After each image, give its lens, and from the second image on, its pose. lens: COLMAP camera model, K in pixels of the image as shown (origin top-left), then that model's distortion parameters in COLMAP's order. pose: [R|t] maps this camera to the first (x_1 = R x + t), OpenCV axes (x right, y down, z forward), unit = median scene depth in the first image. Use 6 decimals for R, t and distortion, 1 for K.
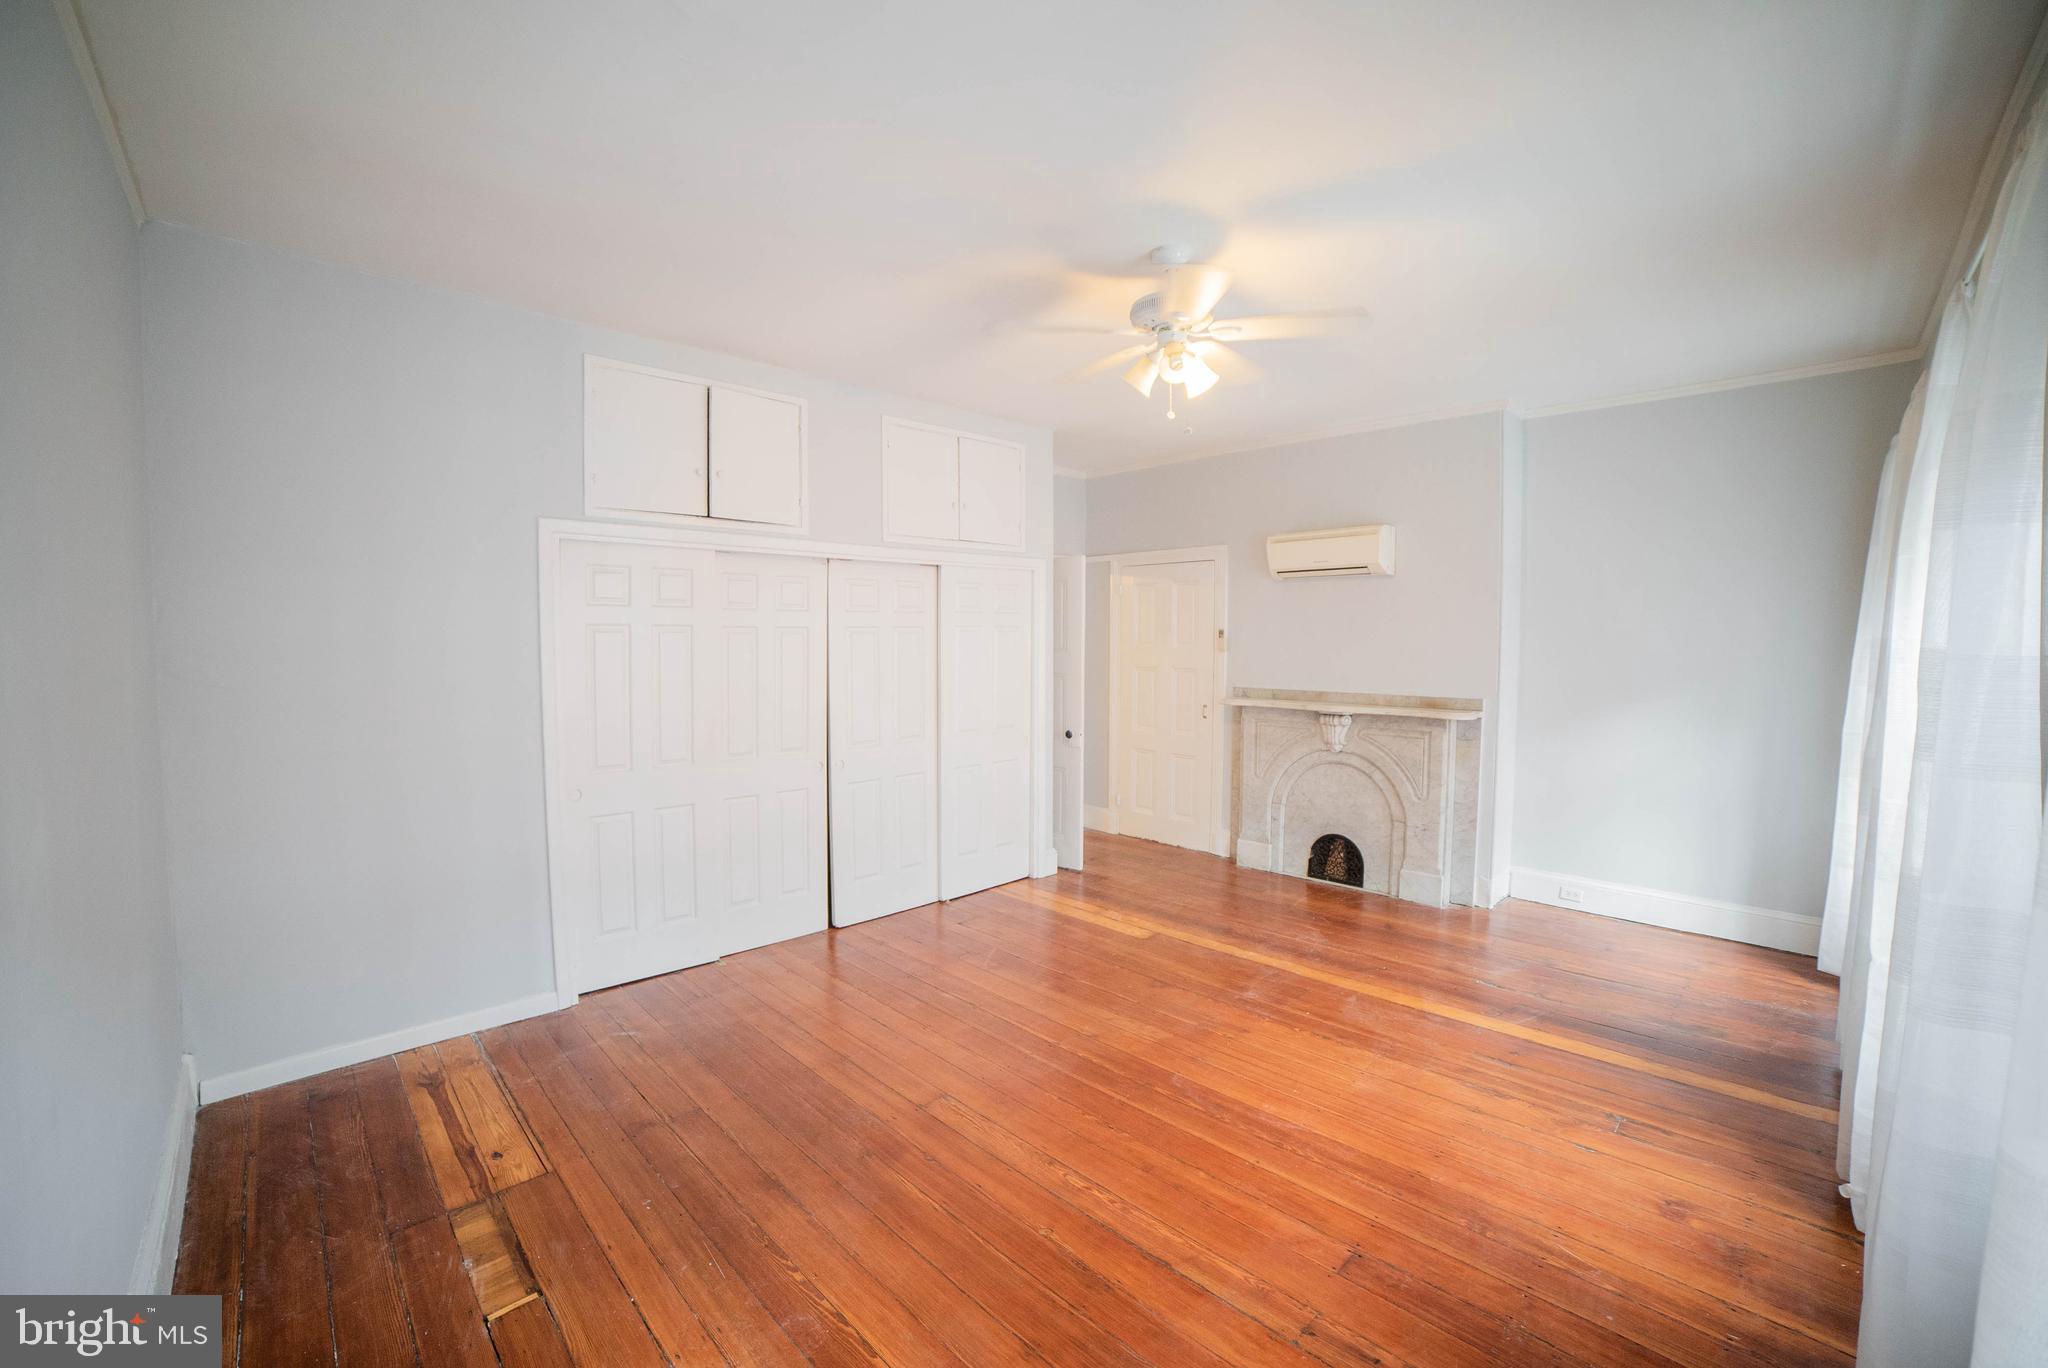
lens RADIAL K [[825.6, 0, 1043.0], [0, 825.6, 689.8], [0, 0, 1]] dist [-0.103617, 0.031747]
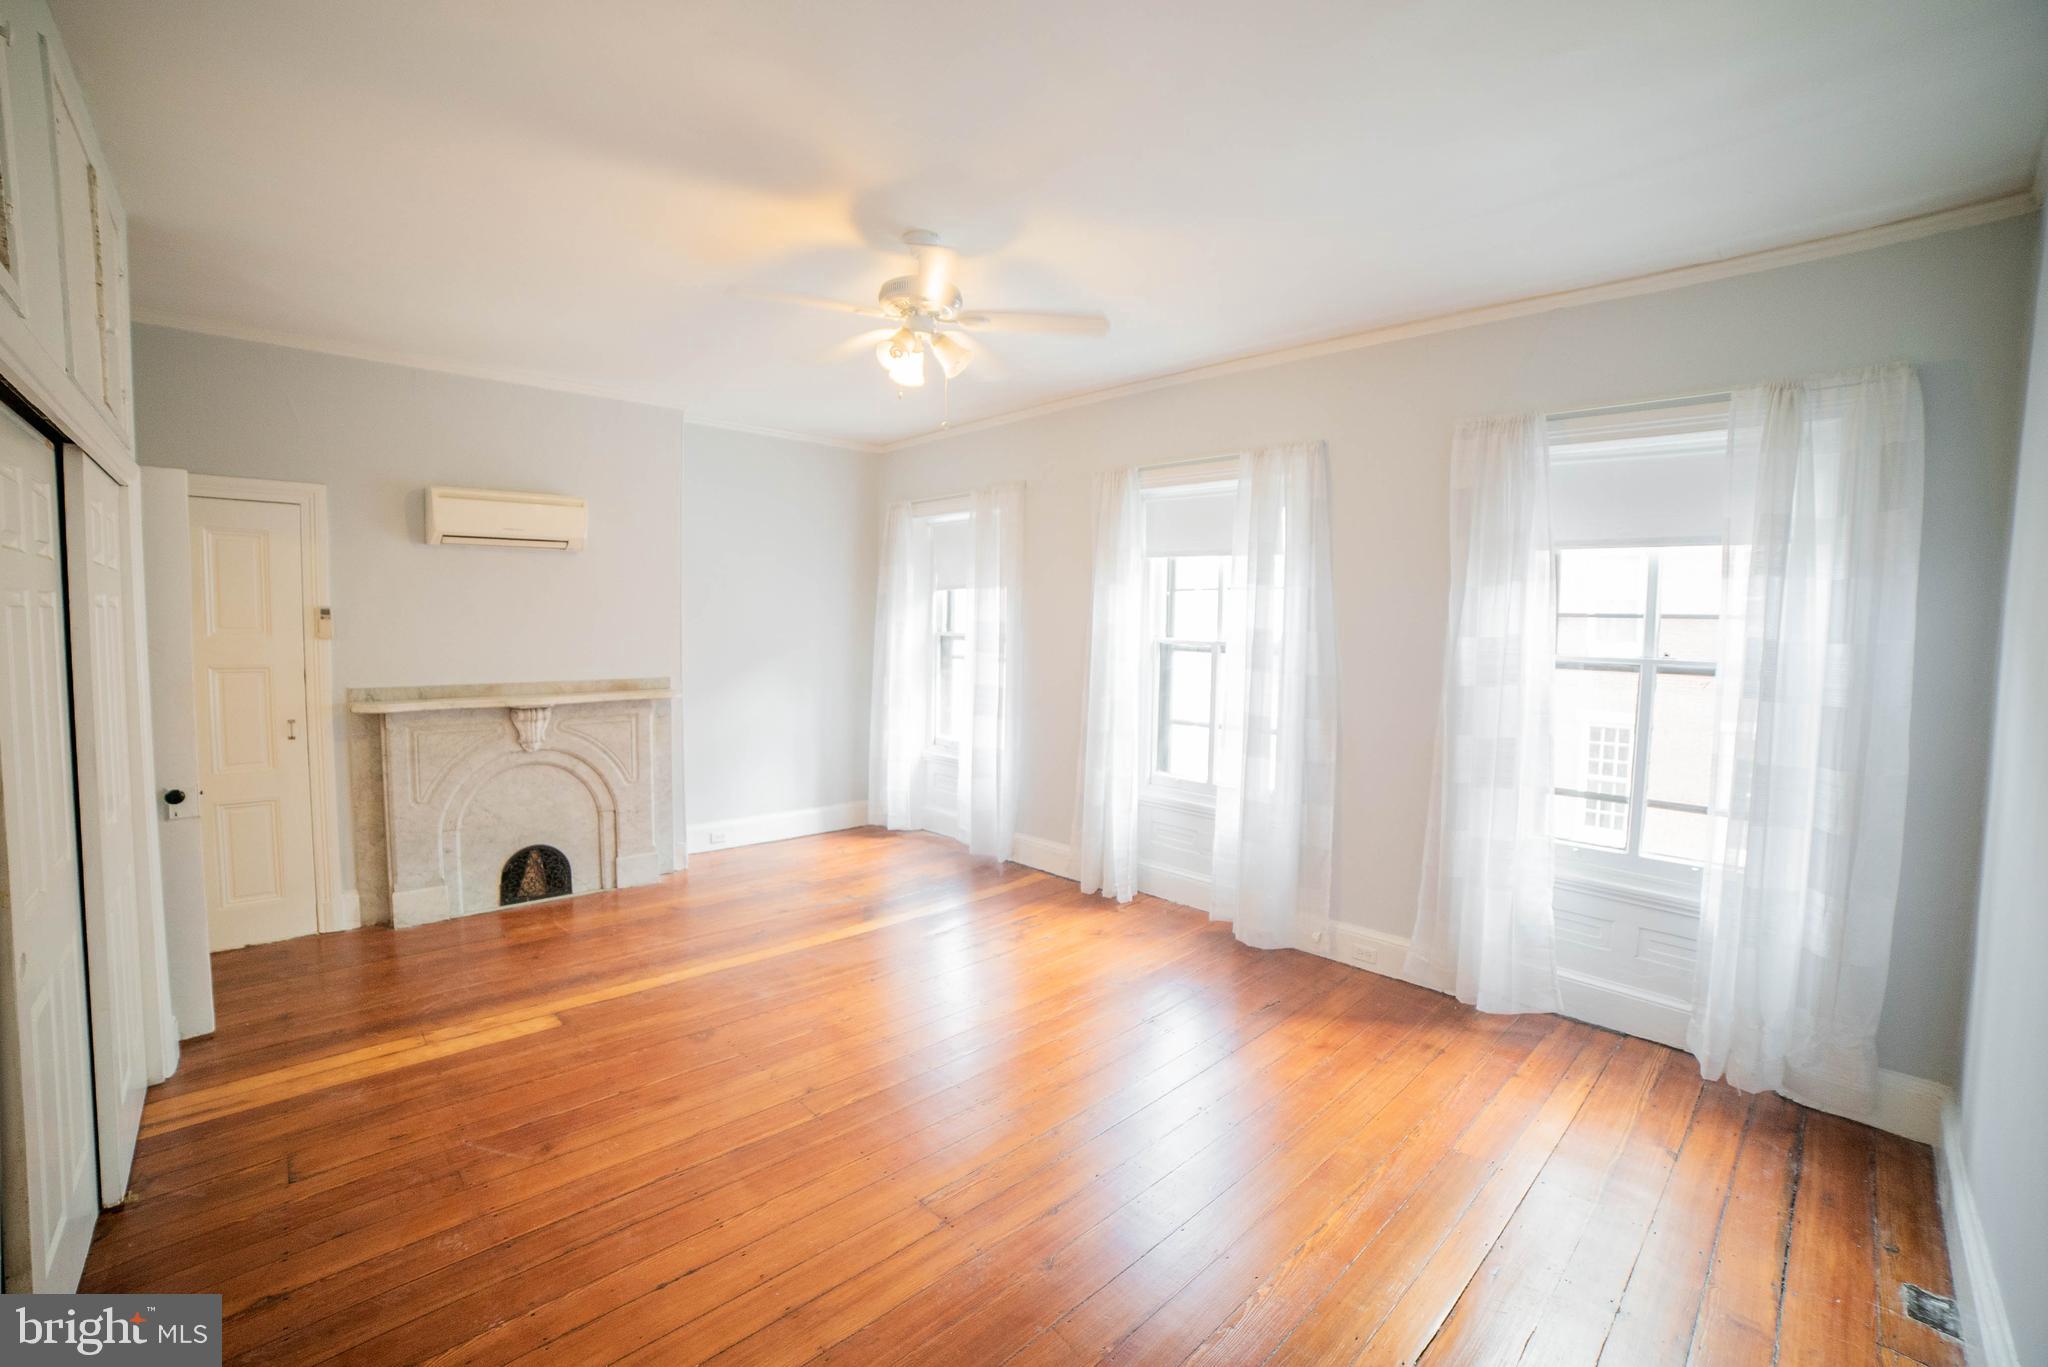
lens RADIAL K [[842.6, 0, 978.1], [0, 842.6, 680.3], [0, 0, 1]] dist [-0.110505, 0.040698]
pose [[0.068727, -0.066570, 0.995412, -0.480360], [0.049524, 0.996769, 0.063241, -0.031240], [-0.996406, 0.044950, 0.071802, 0.469991]]
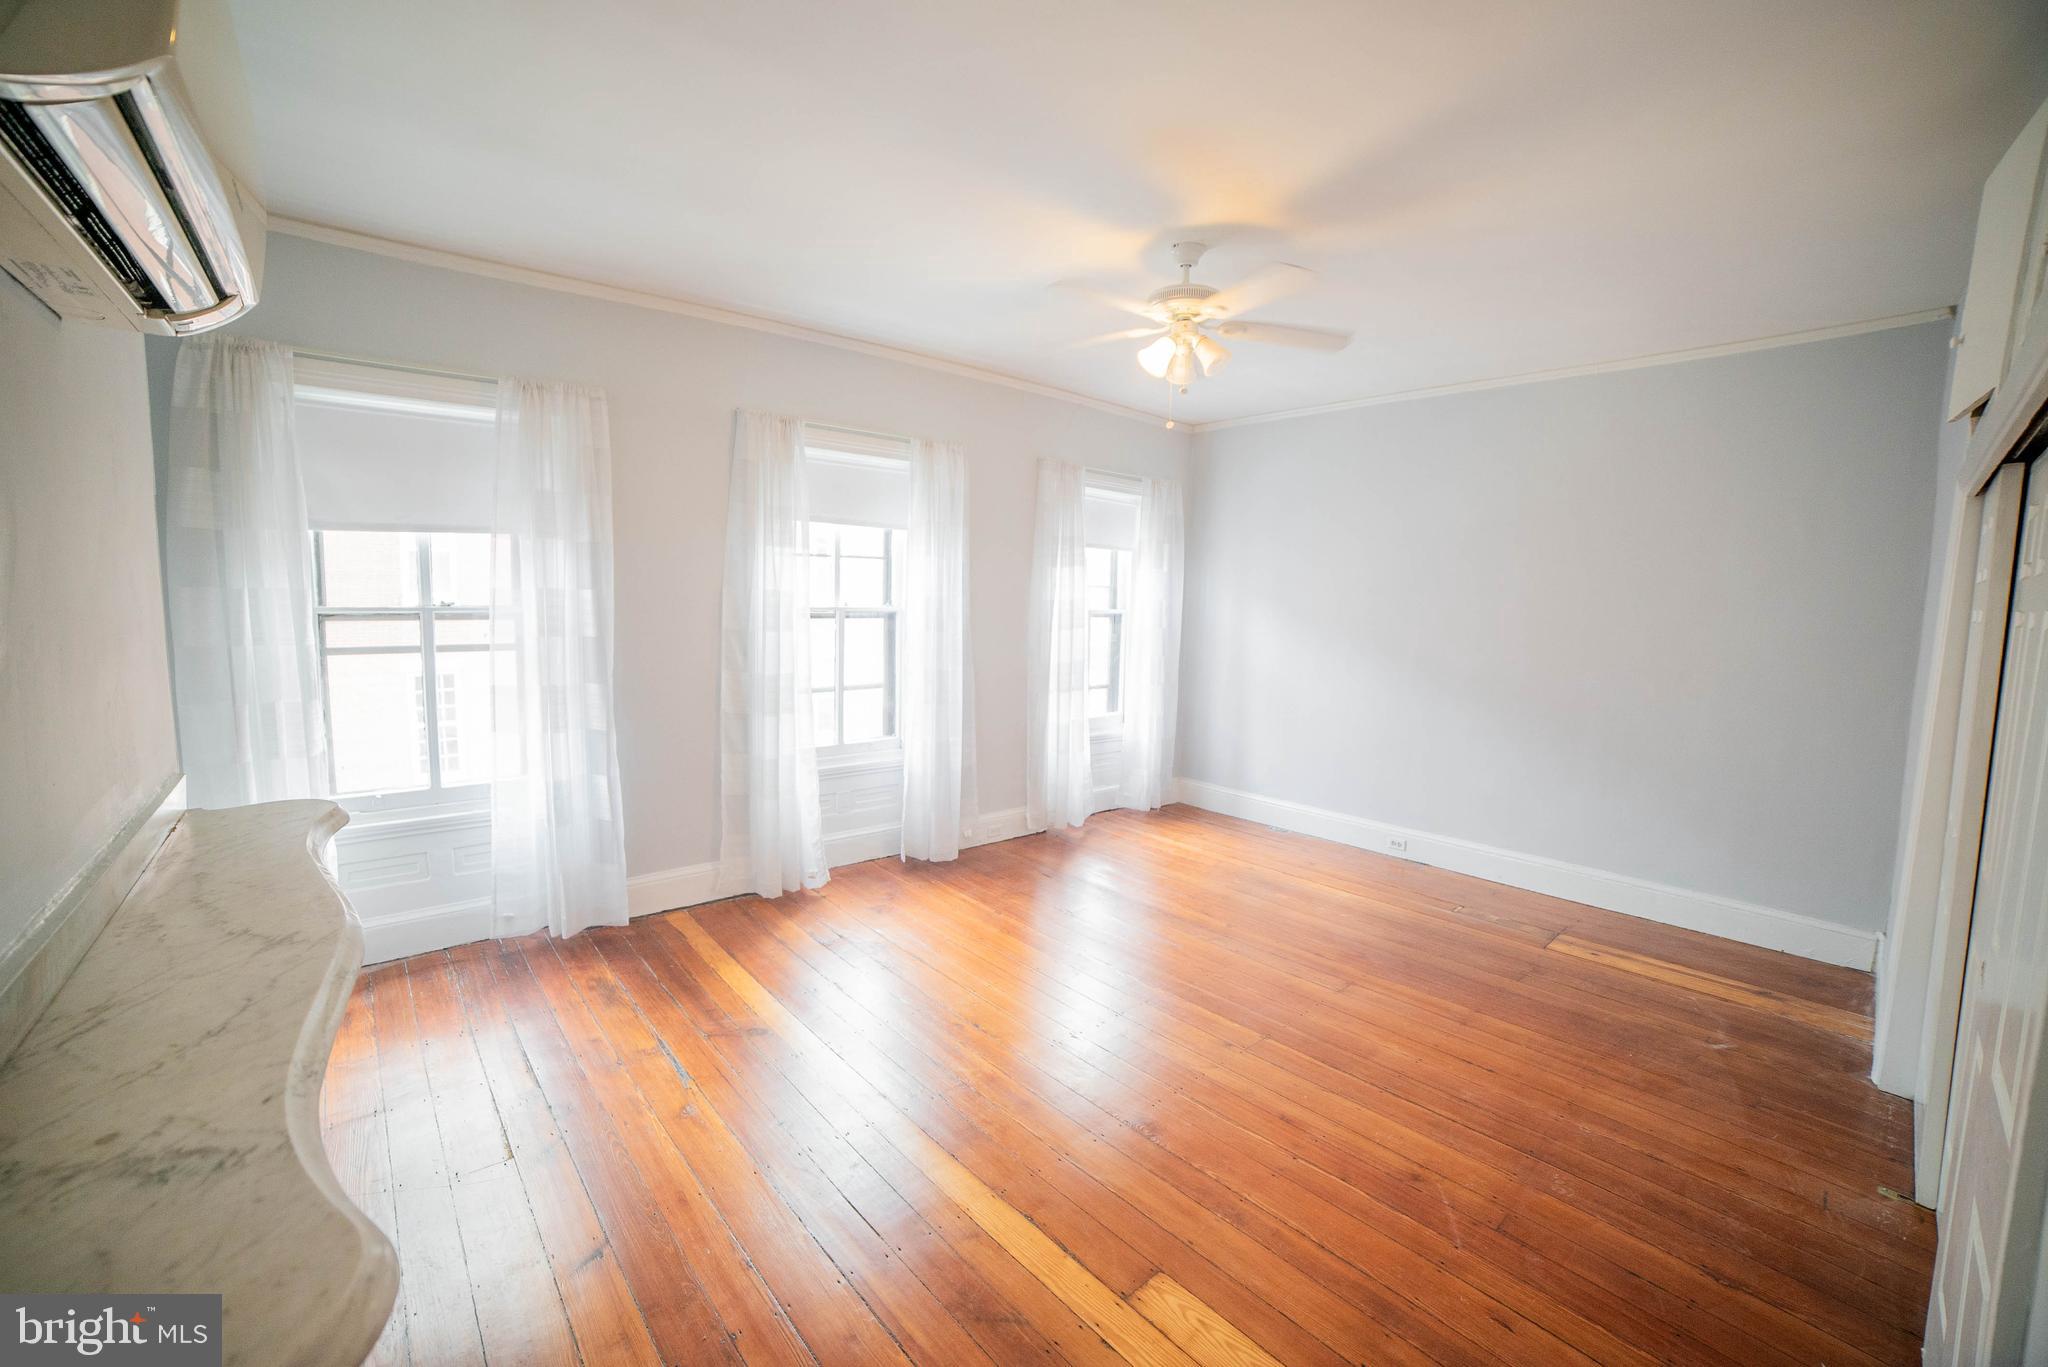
lens RADIAL K [[841.0, 0, 1009.1], [0, 841.0, 681.6], [0, 0, 1]] dist [-0.119193, 0.041322]
pose [[-0.995426, -0.031556, 0.090176, 0.150442], [-0.015906, 0.985444, 0.169256, -0.082538], [-0.094204, 0.167048, -0.981438, 1.180470]]
